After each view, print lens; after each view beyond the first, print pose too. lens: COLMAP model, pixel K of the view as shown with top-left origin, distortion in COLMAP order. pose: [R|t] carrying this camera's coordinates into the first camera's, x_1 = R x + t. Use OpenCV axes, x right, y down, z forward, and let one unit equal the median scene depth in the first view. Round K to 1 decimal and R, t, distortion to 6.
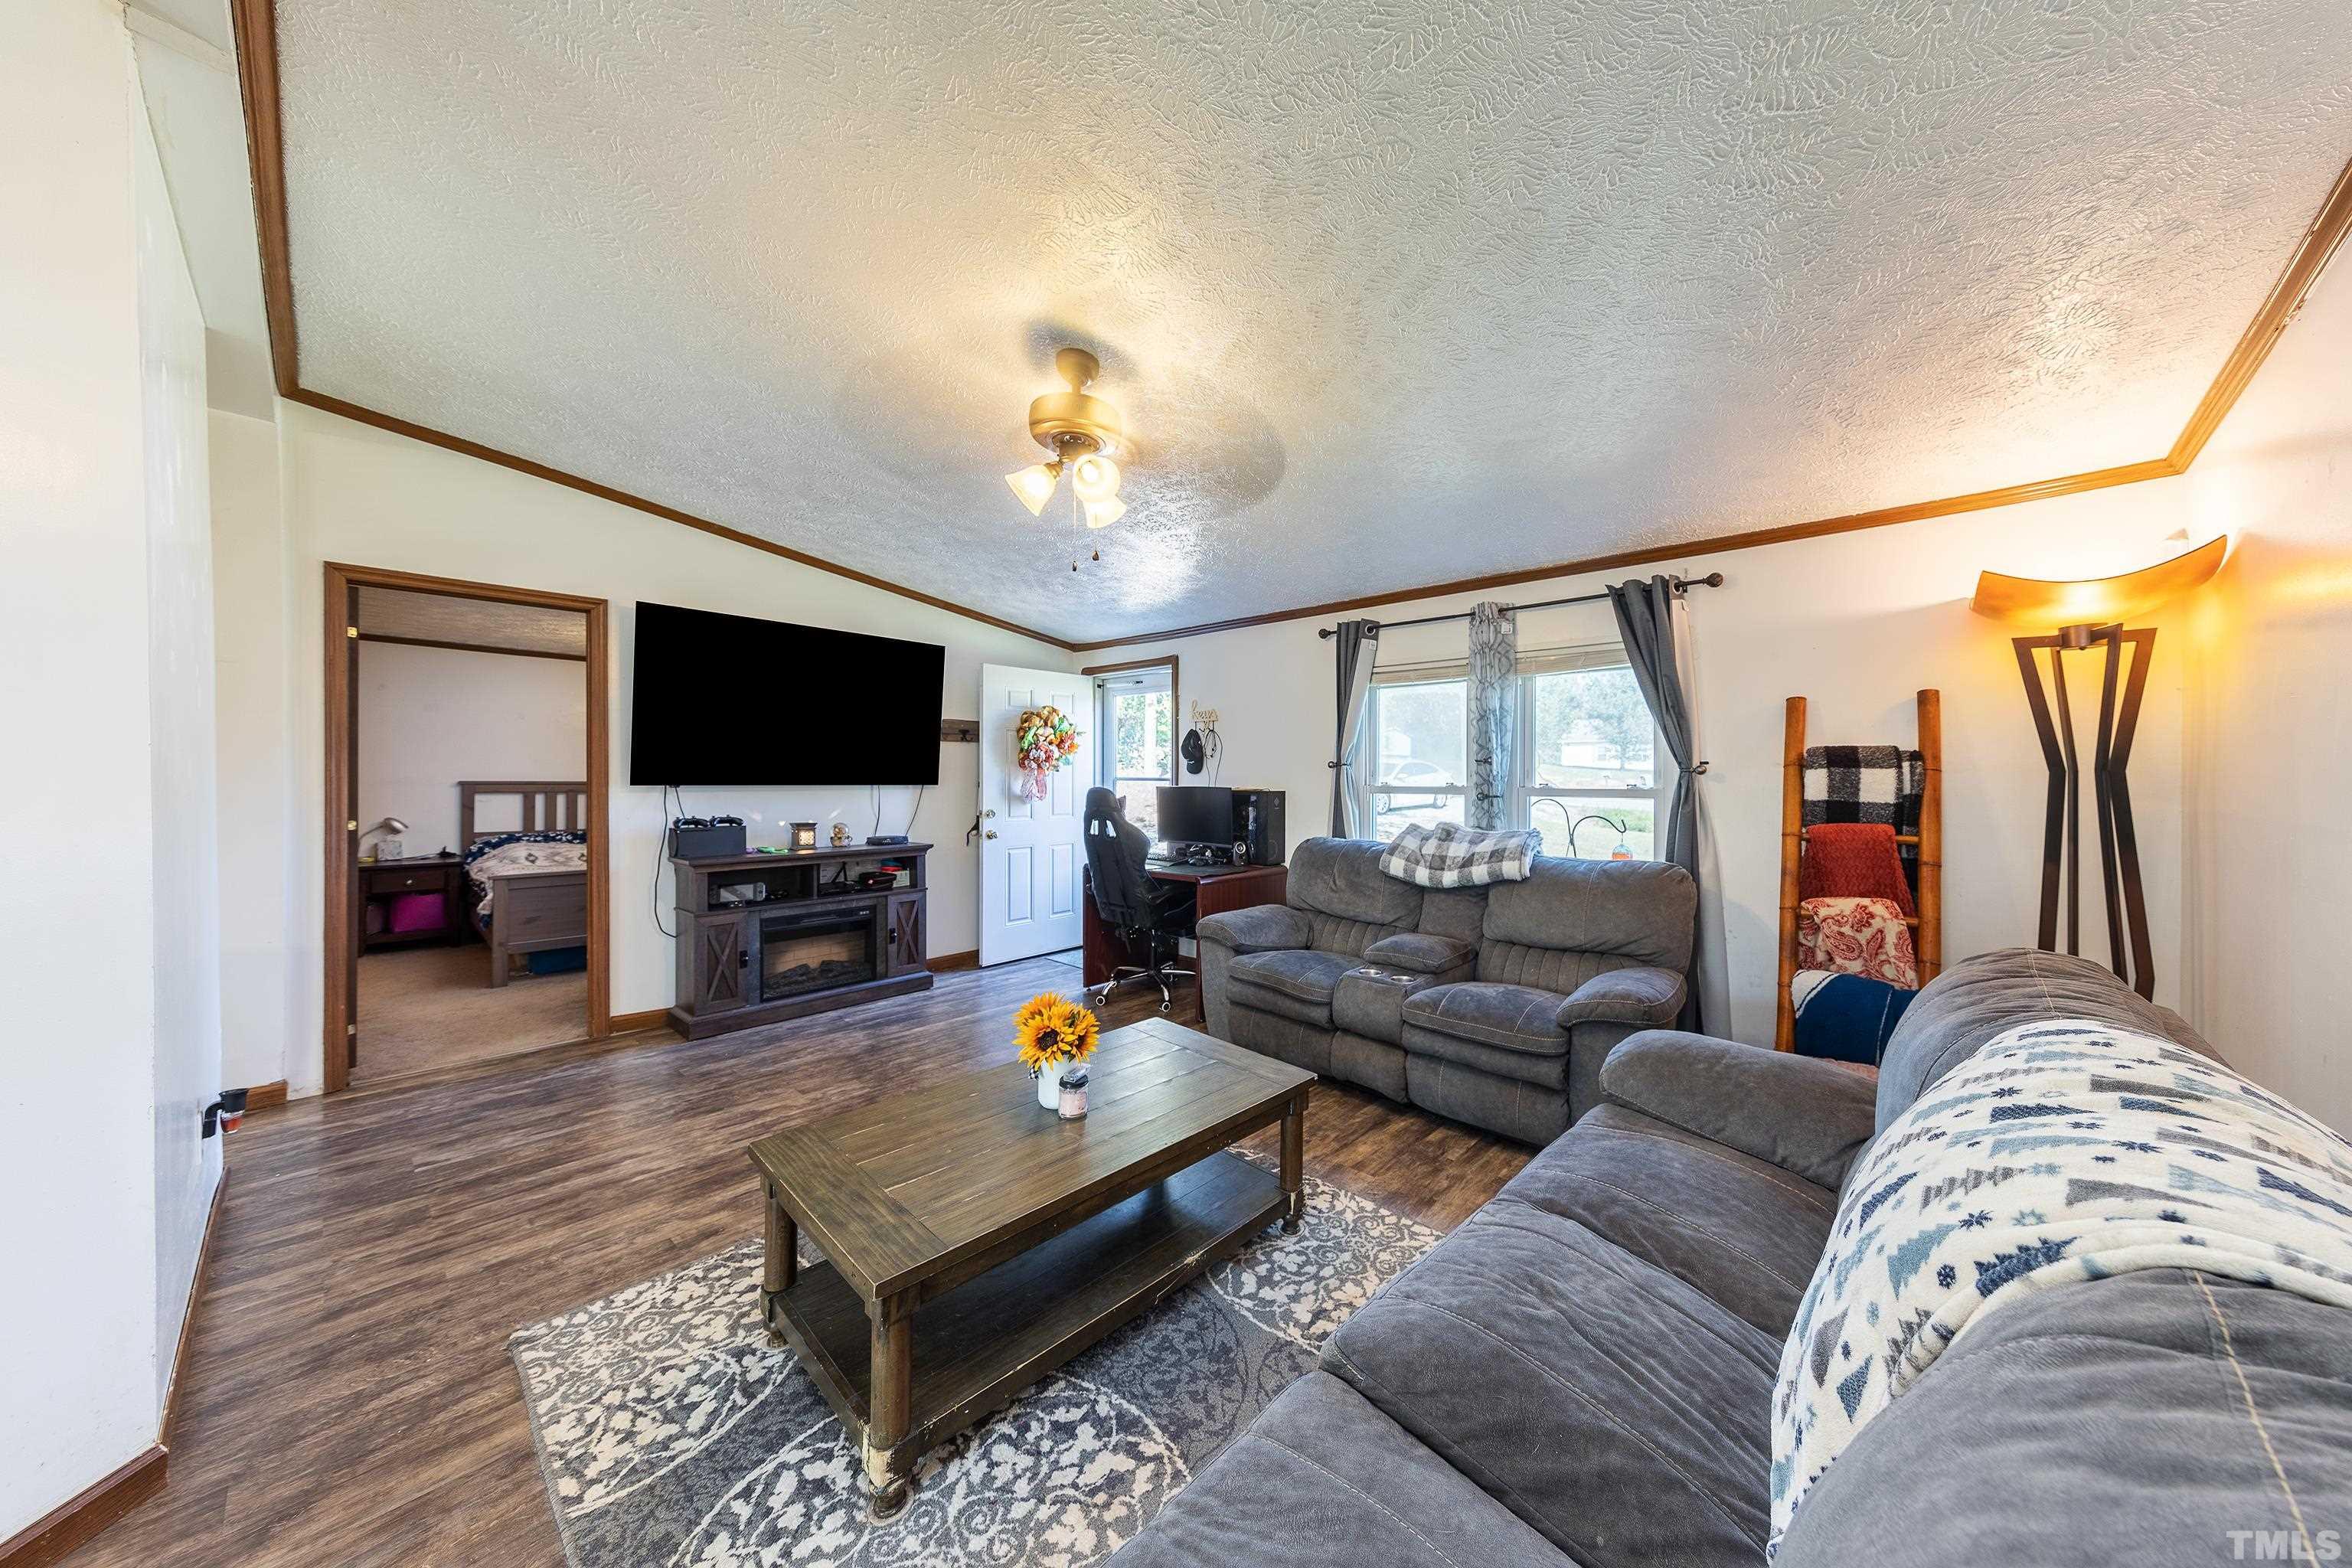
lens RADIAL K [[809.4, 0, 1180.5], [0, 809.4, 770.8], [0, 0, 1]] dist [-0.001827, -0.000106]
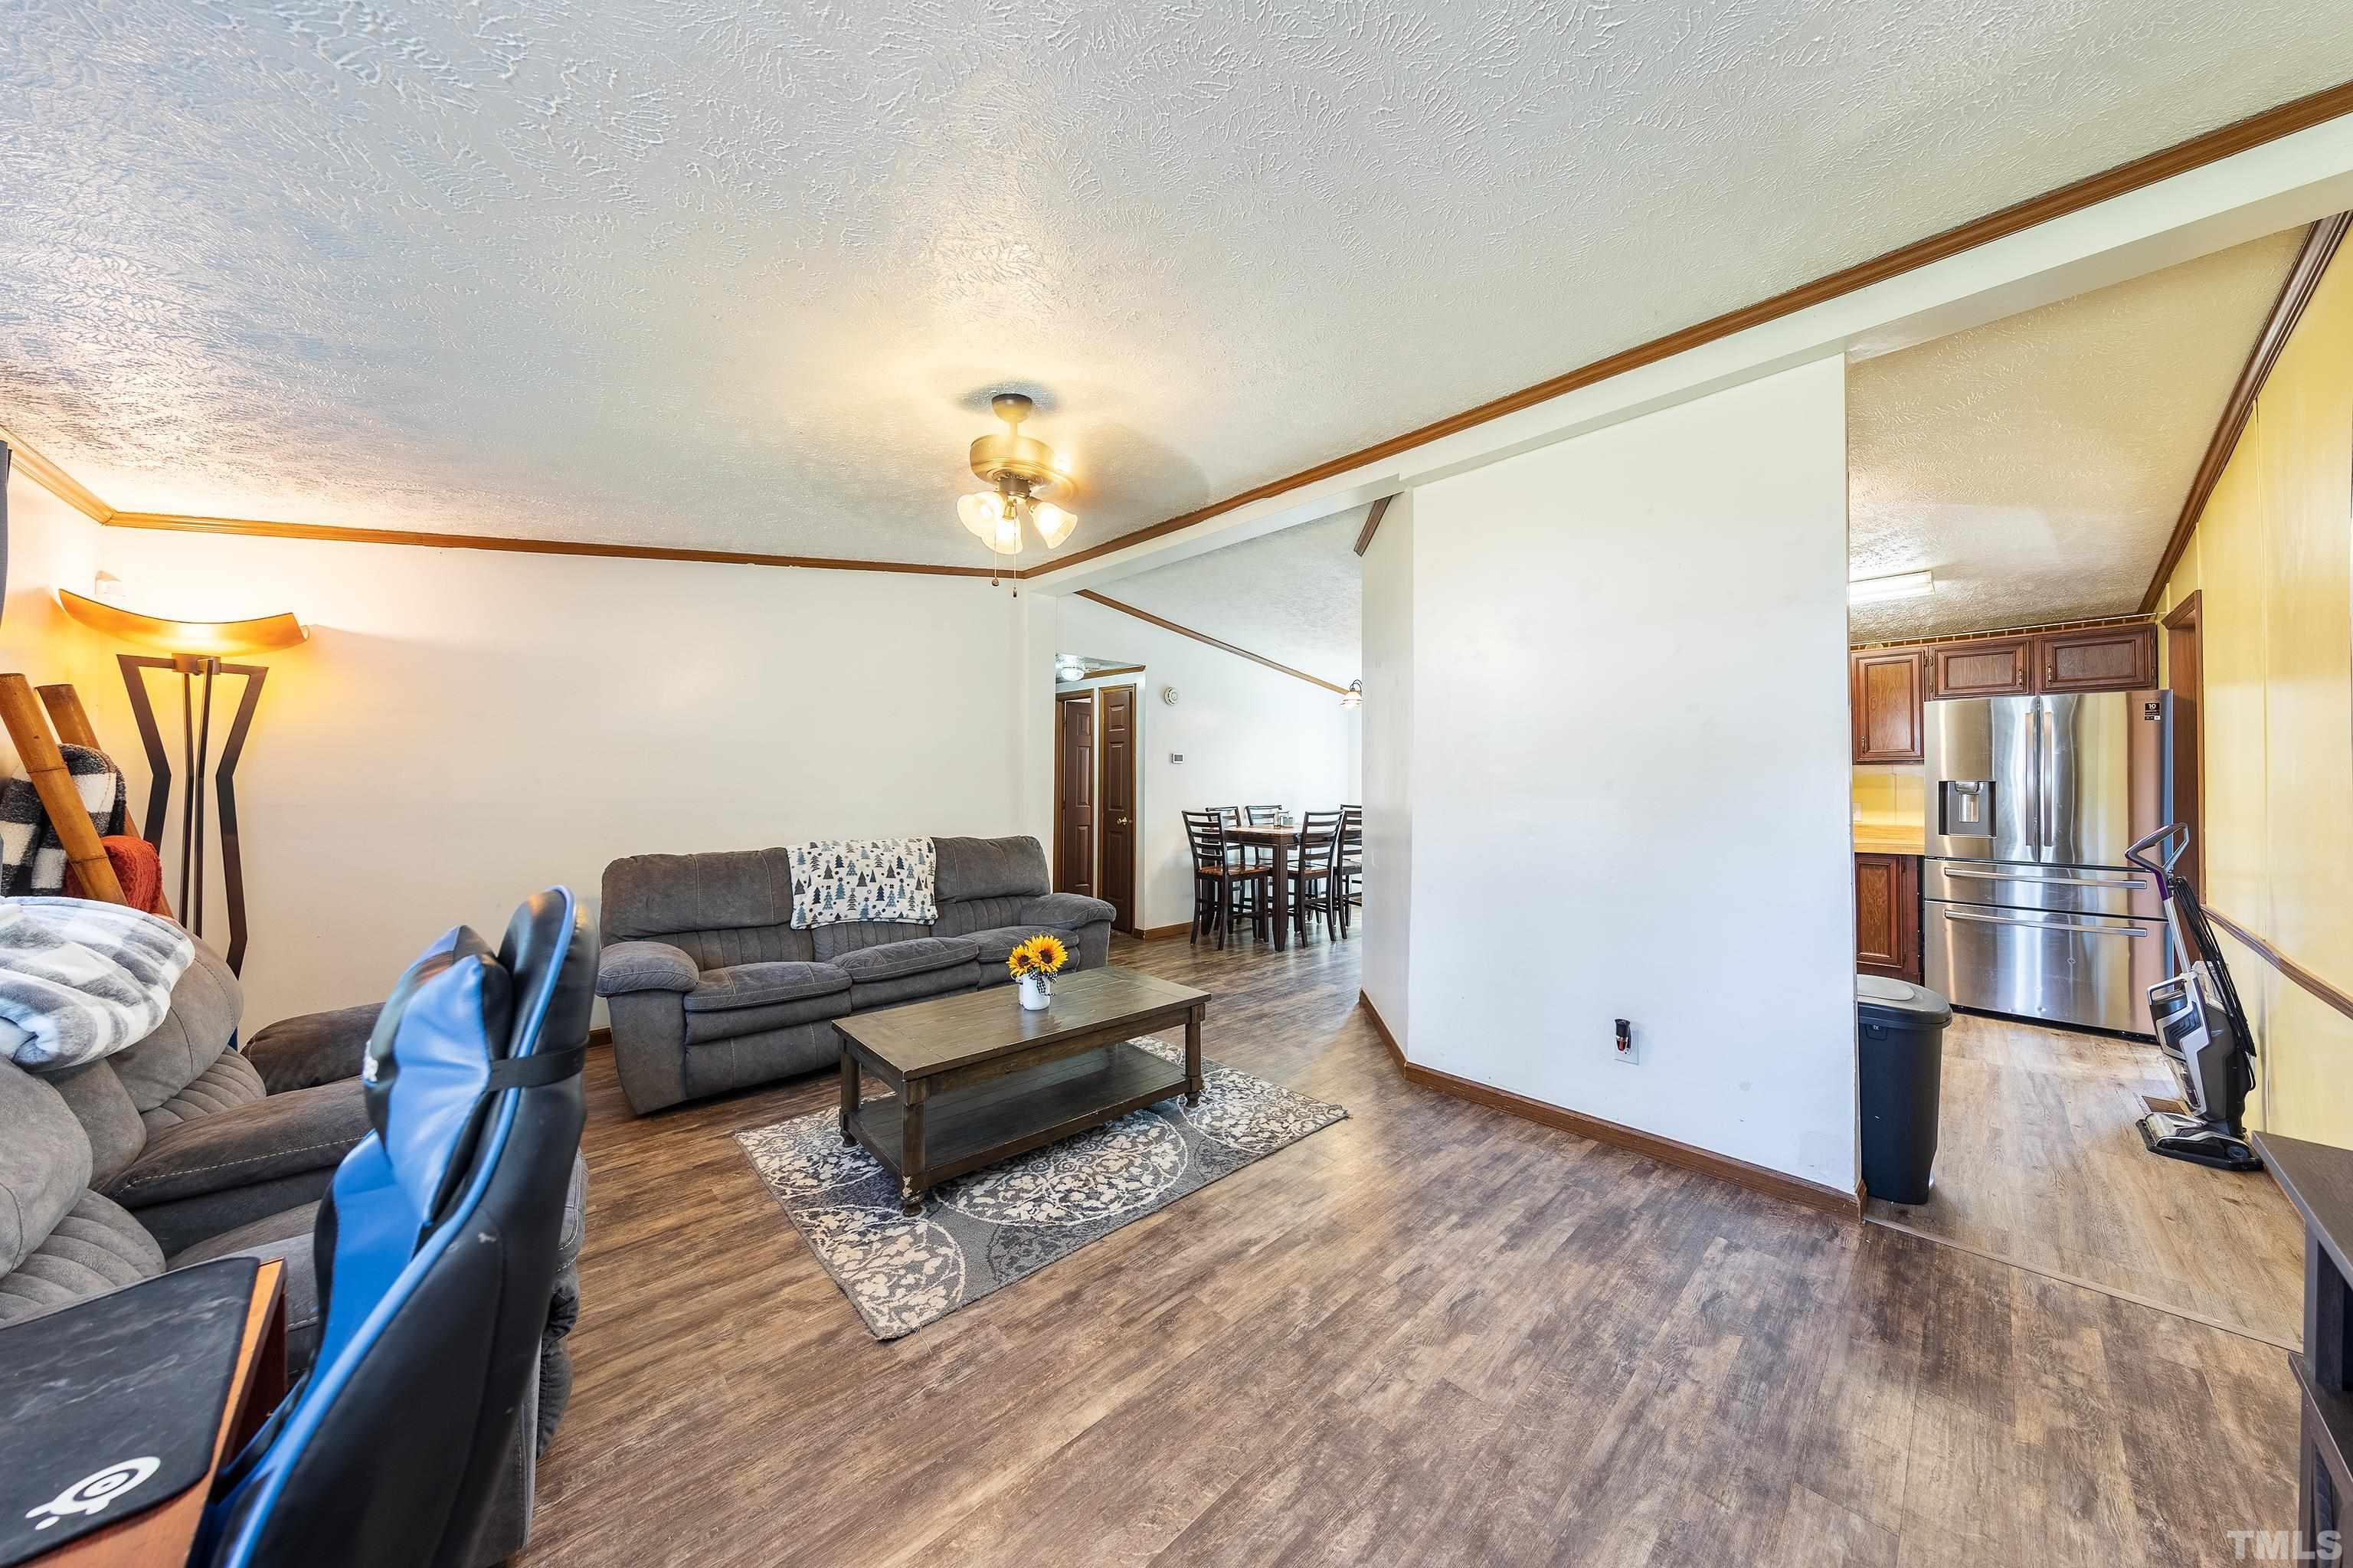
lens RADIAL K [[809.8, 0, 1176.6], [0, 809.8, 777.3], [0, 0, 1]] dist [-0.001827, -0.000106]
pose [[-0.998251, -0.009107, 0.058418, -0.416621], [-0.009349, 0.999949, -0.003863, -0.012522], [-0.058380, -0.004403, -0.998285, 2.092442]]
